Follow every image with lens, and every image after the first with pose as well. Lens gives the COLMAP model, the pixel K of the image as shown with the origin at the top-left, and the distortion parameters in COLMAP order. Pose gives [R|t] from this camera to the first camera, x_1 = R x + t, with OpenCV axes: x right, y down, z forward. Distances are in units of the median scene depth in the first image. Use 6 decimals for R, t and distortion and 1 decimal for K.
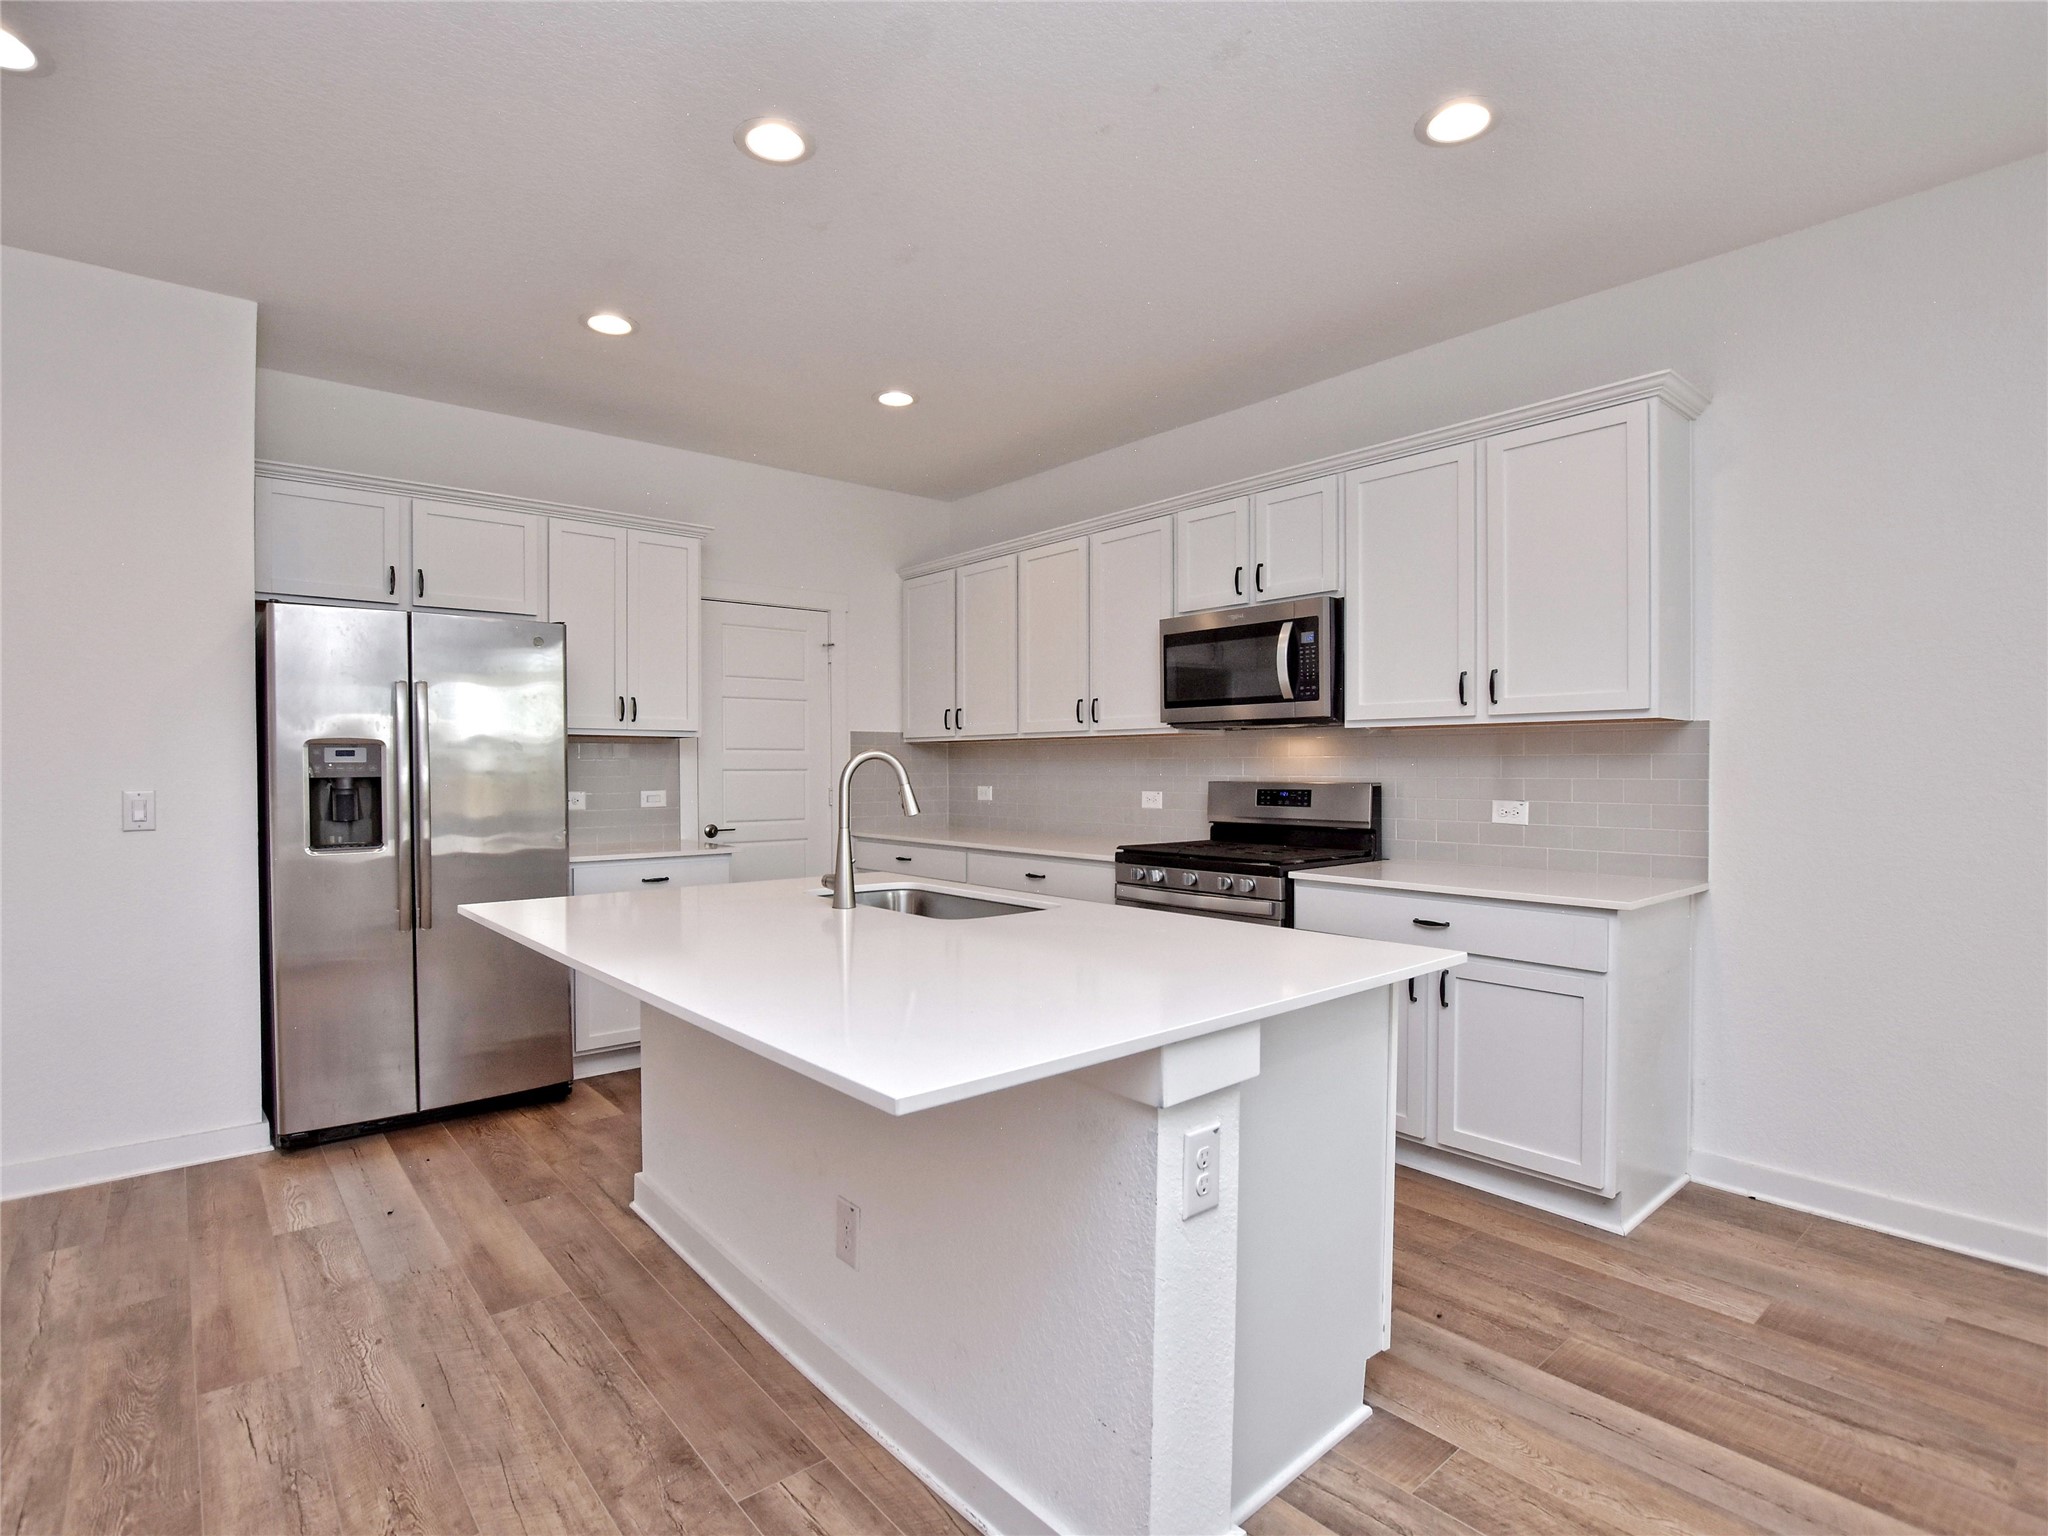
lens RADIAL K [[1025.9, 0, 1015.2], [0, 1025.9, 780.7], [0, 0, 1]] dist [-0.012970, -0.000047]
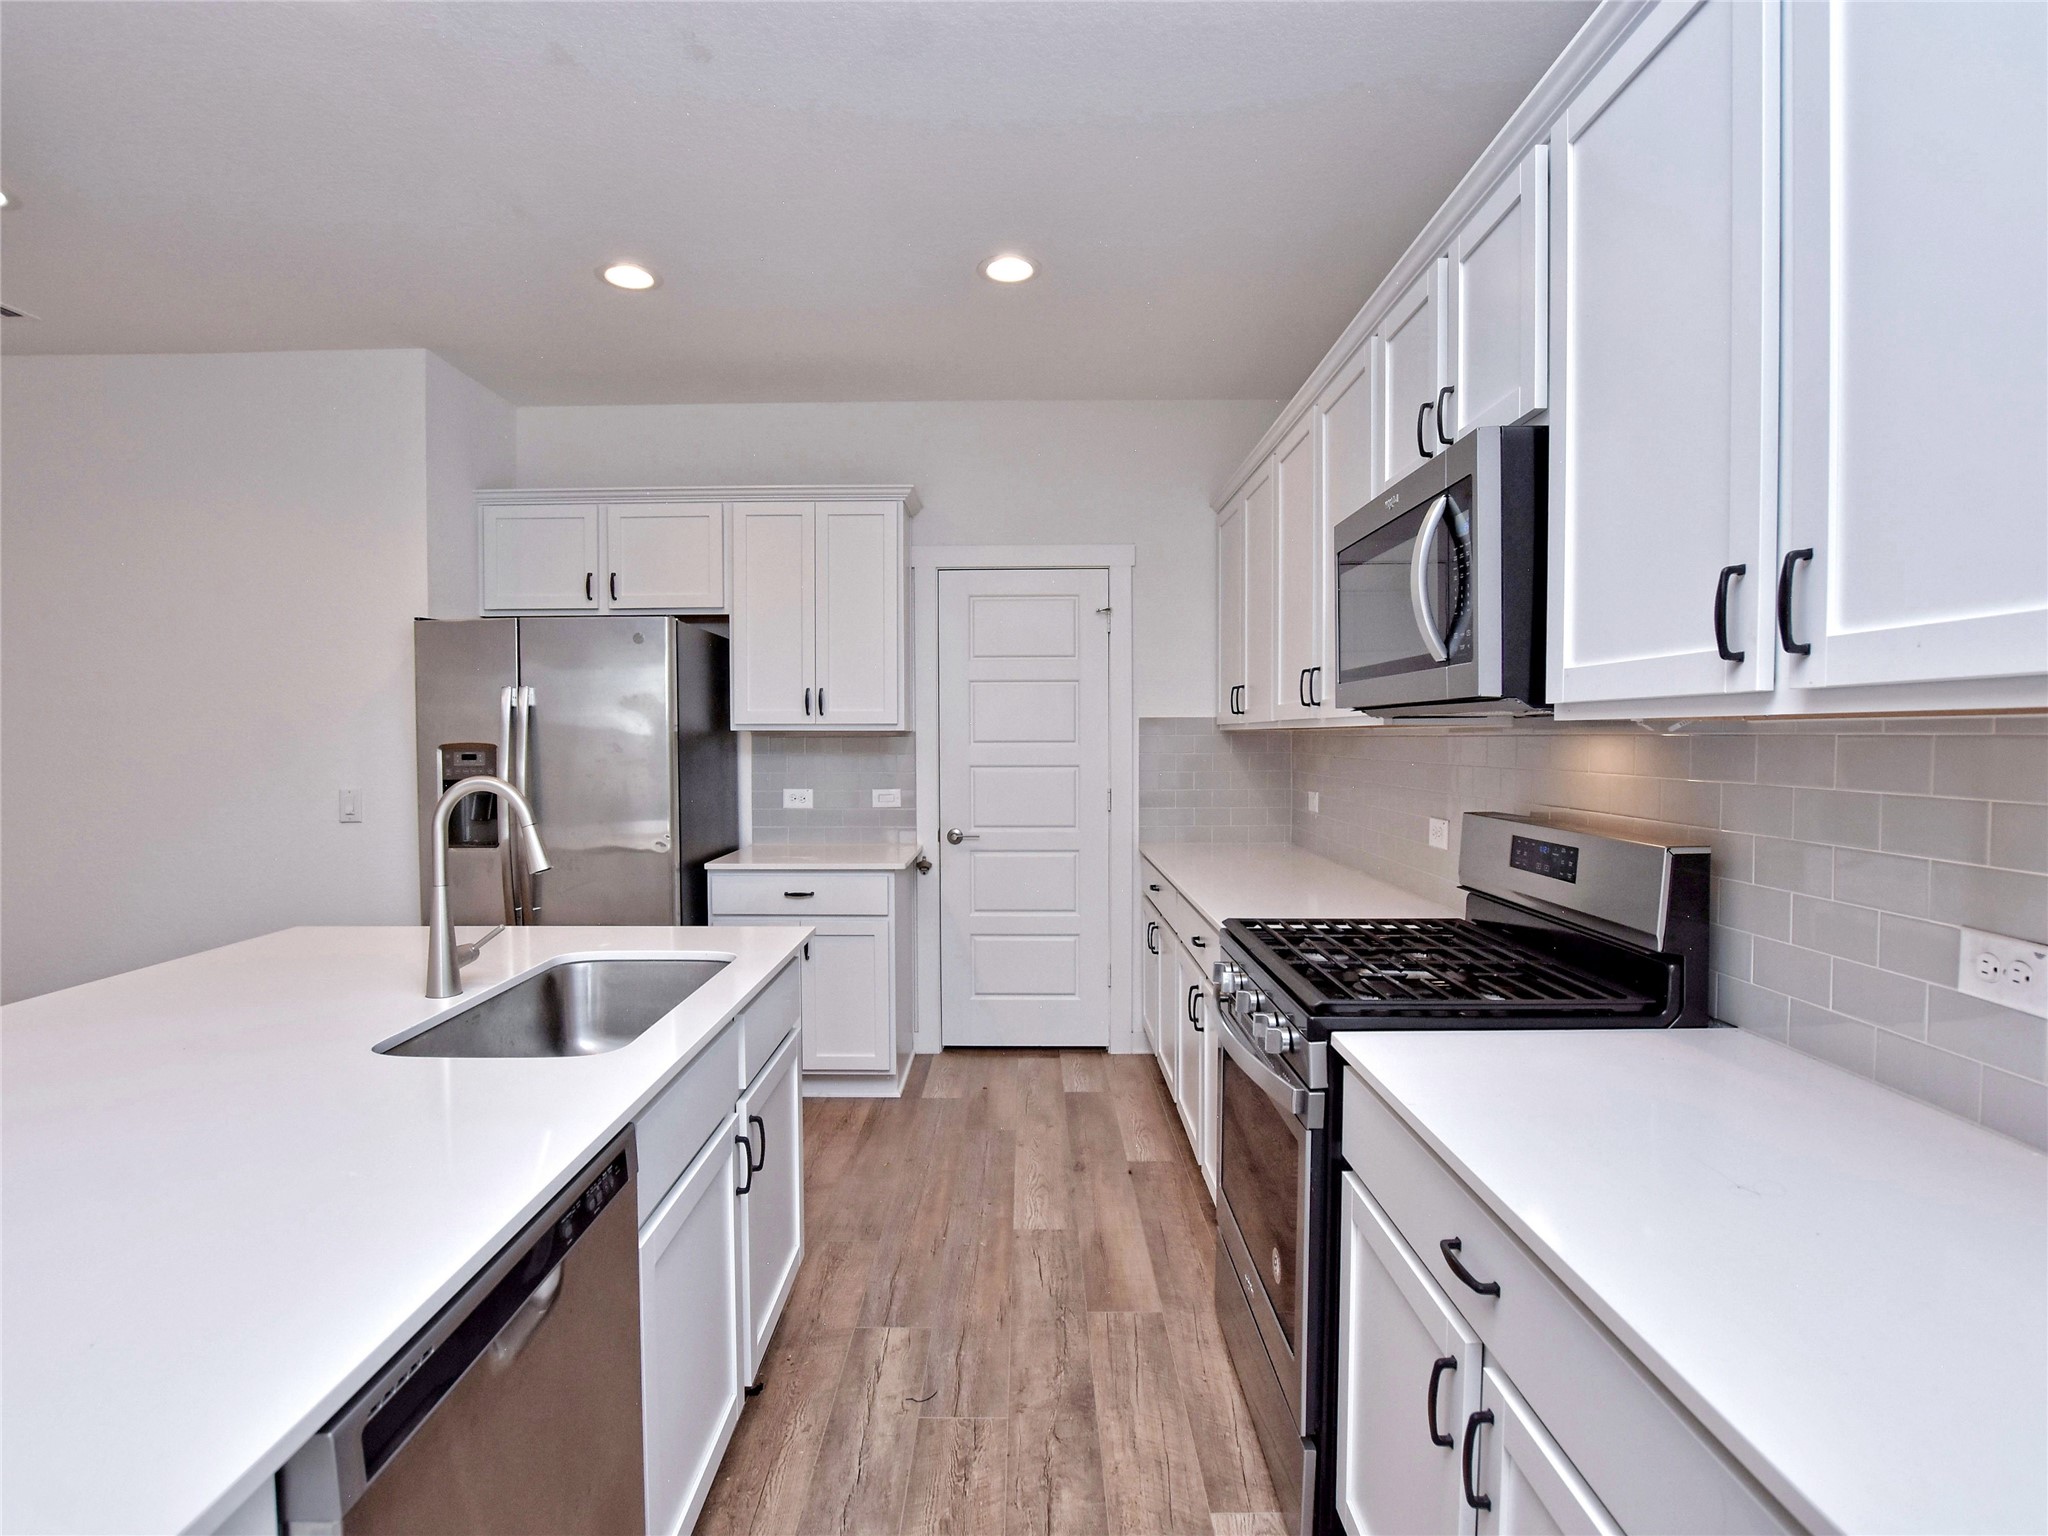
lens RADIAL K [[1025.9, 0, 1024.5], [0, 1025.9, 774.0], [0, 0, 1]] dist [-0.012970, -0.000047]
pose [[0.763495, 0.023773, -0.645376, 0.405762], [-0.007654, 0.999585, 0.027767, -0.037168], [0.645768, -0.016260, 0.763361, 0.485196]]
